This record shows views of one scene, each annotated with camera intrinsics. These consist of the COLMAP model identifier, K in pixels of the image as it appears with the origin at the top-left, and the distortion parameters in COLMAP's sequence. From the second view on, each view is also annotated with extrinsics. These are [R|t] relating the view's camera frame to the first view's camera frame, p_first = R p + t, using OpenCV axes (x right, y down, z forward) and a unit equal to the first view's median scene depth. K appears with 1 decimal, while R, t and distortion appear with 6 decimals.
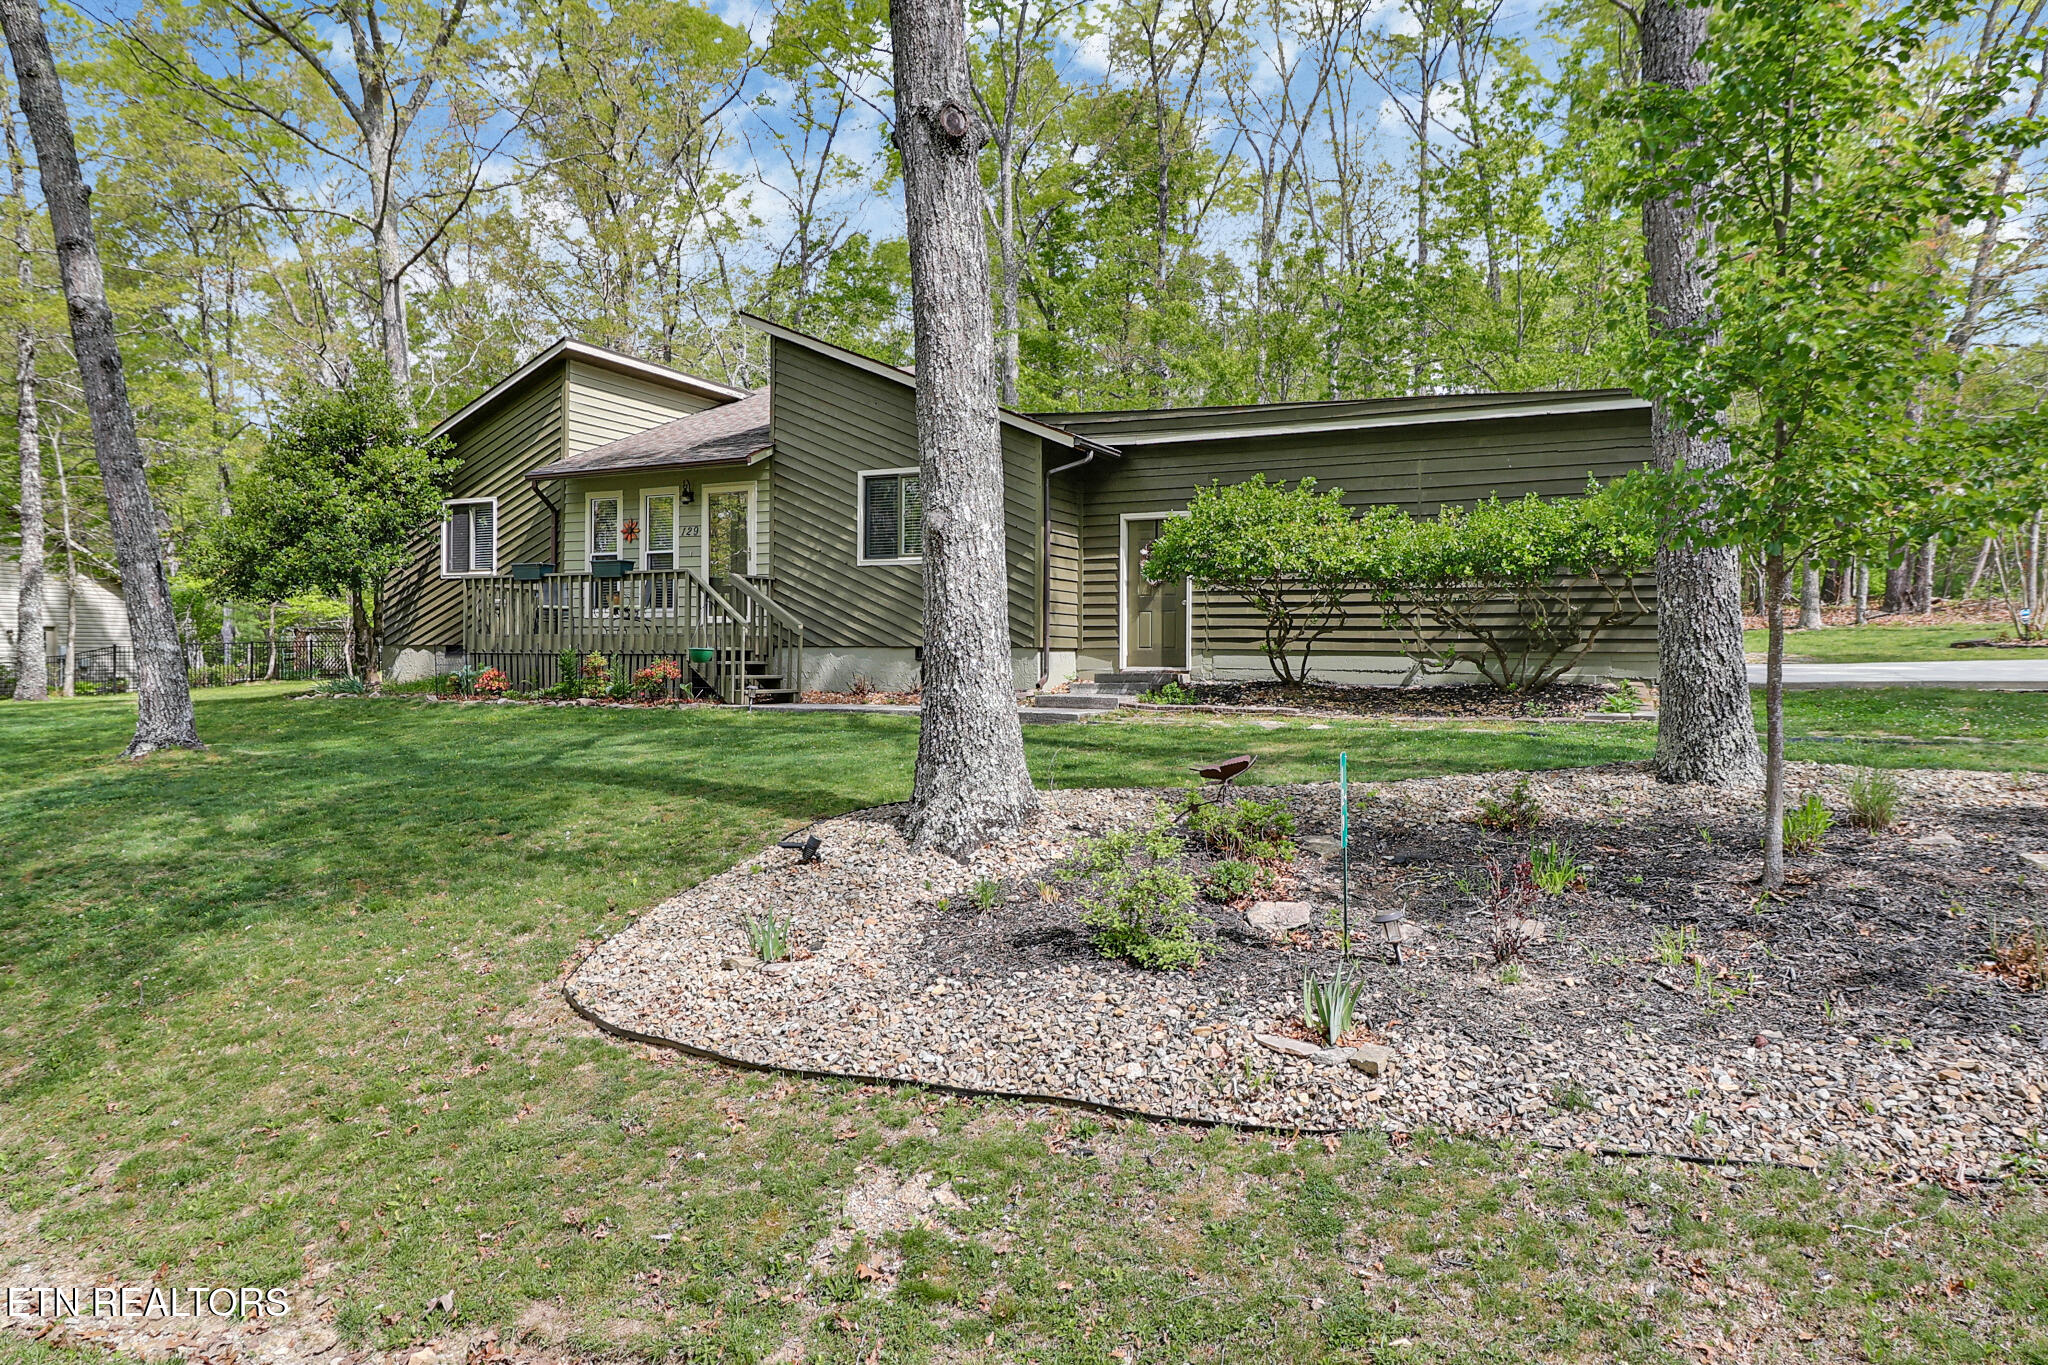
lens RADIAL K [[1276.8, 0, 1017.4], [0, 1276.8, 679.0], [0, 0, 1]] dist [0.000840, -0.000569]
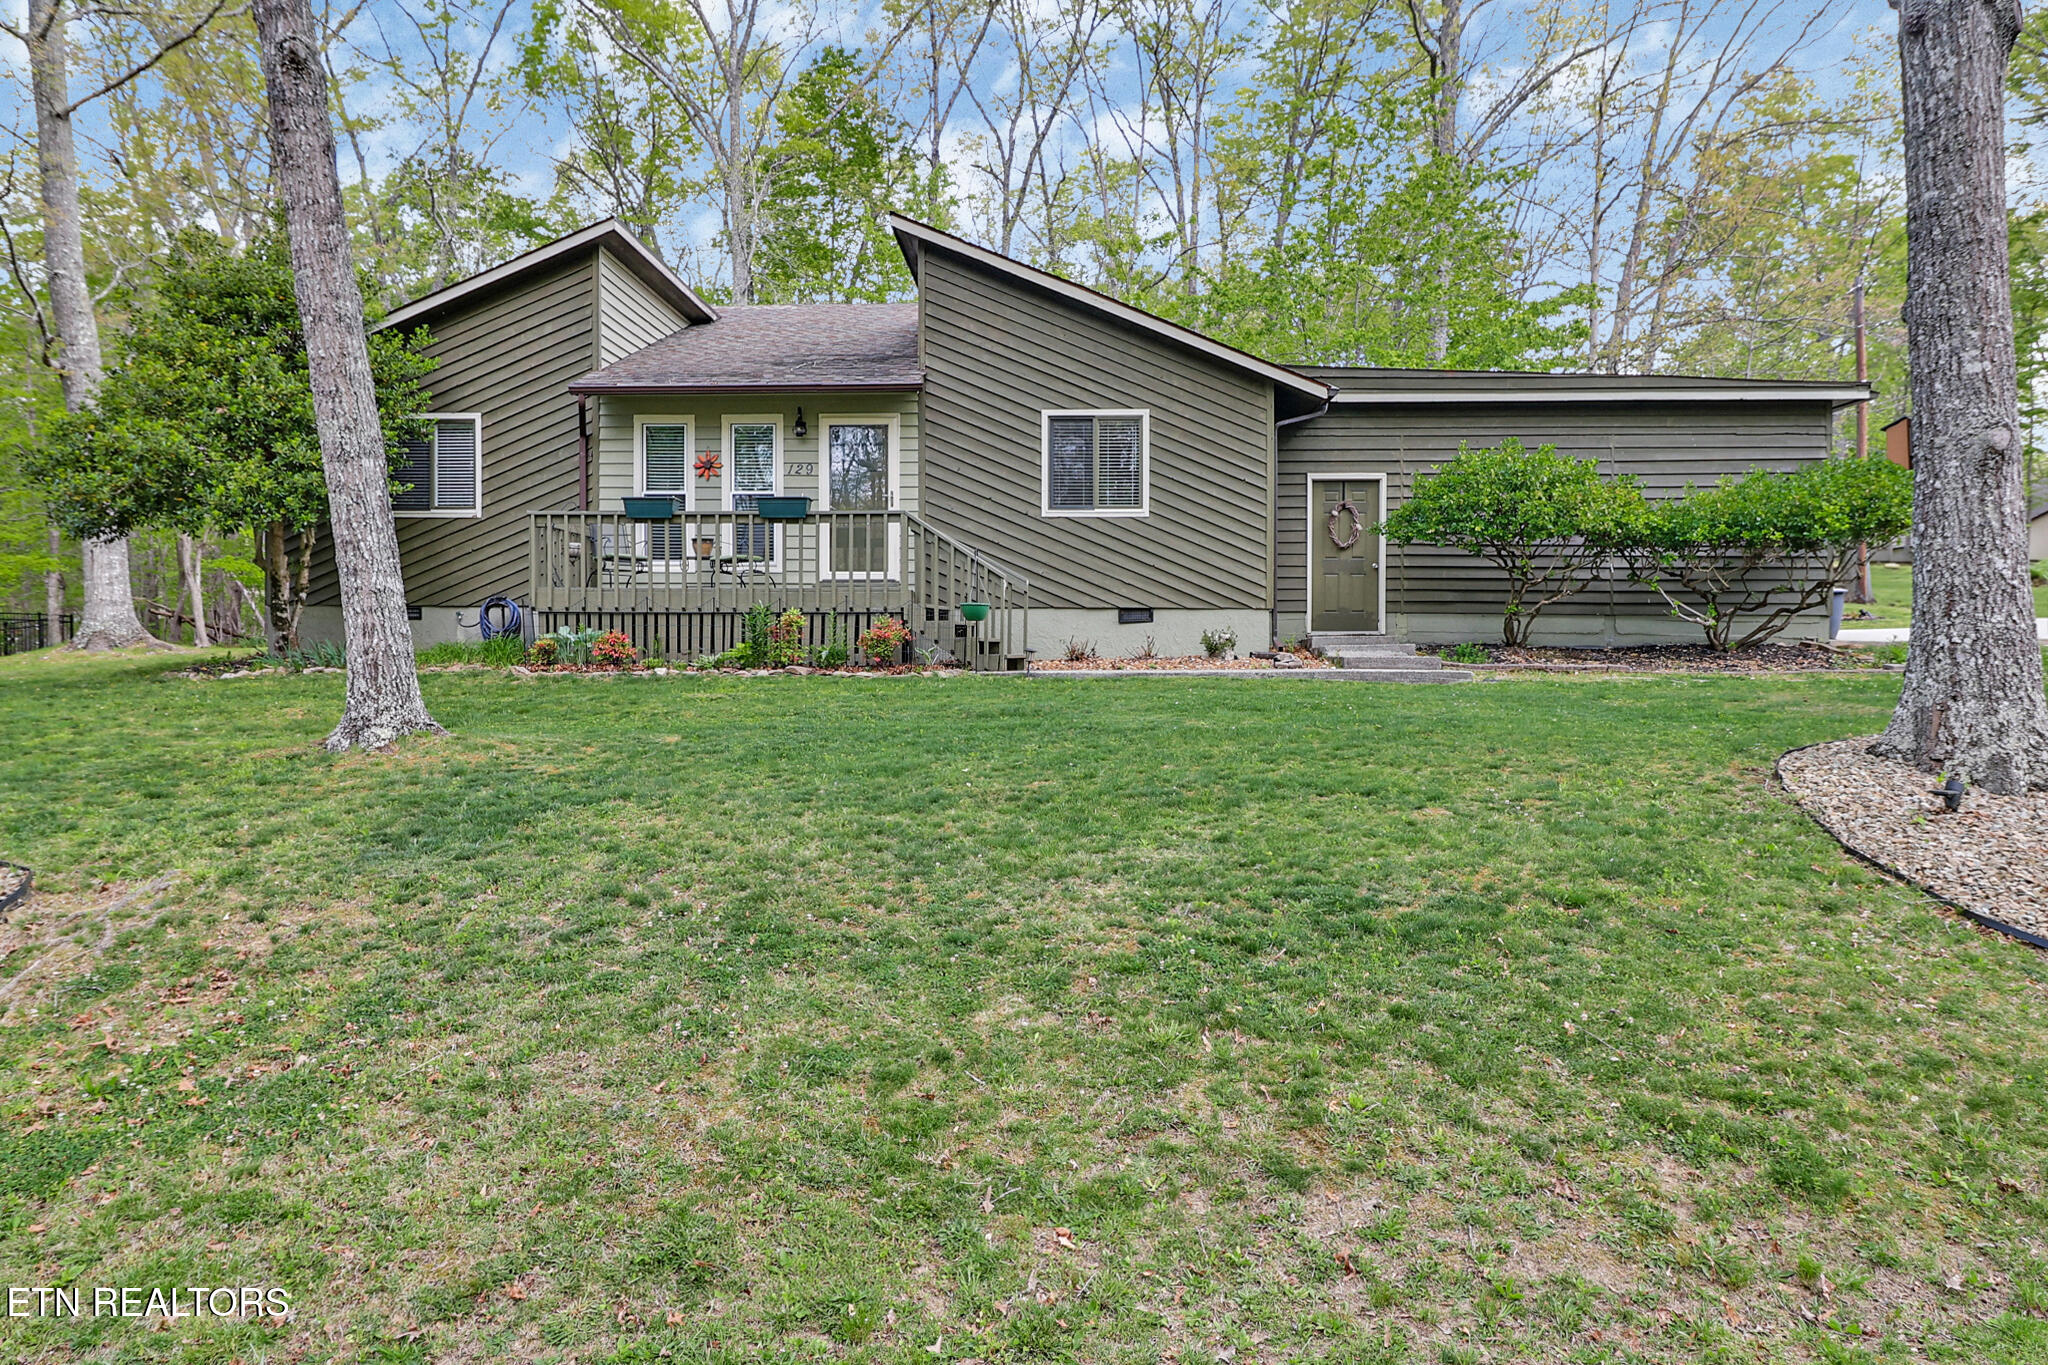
lens RADIAL K [[1276.8, 0, 1023.1], [0, 1276.8, 676.6], [0, 0, 1]] dist [0.000840, -0.000569]
pose [[0.917147, -0.010329, 0.398416, -0.486821], [0.008513, 0.999944, 0.006327, 0.016703], [-0.398459, -0.002412, 0.917183, 0.191513]]
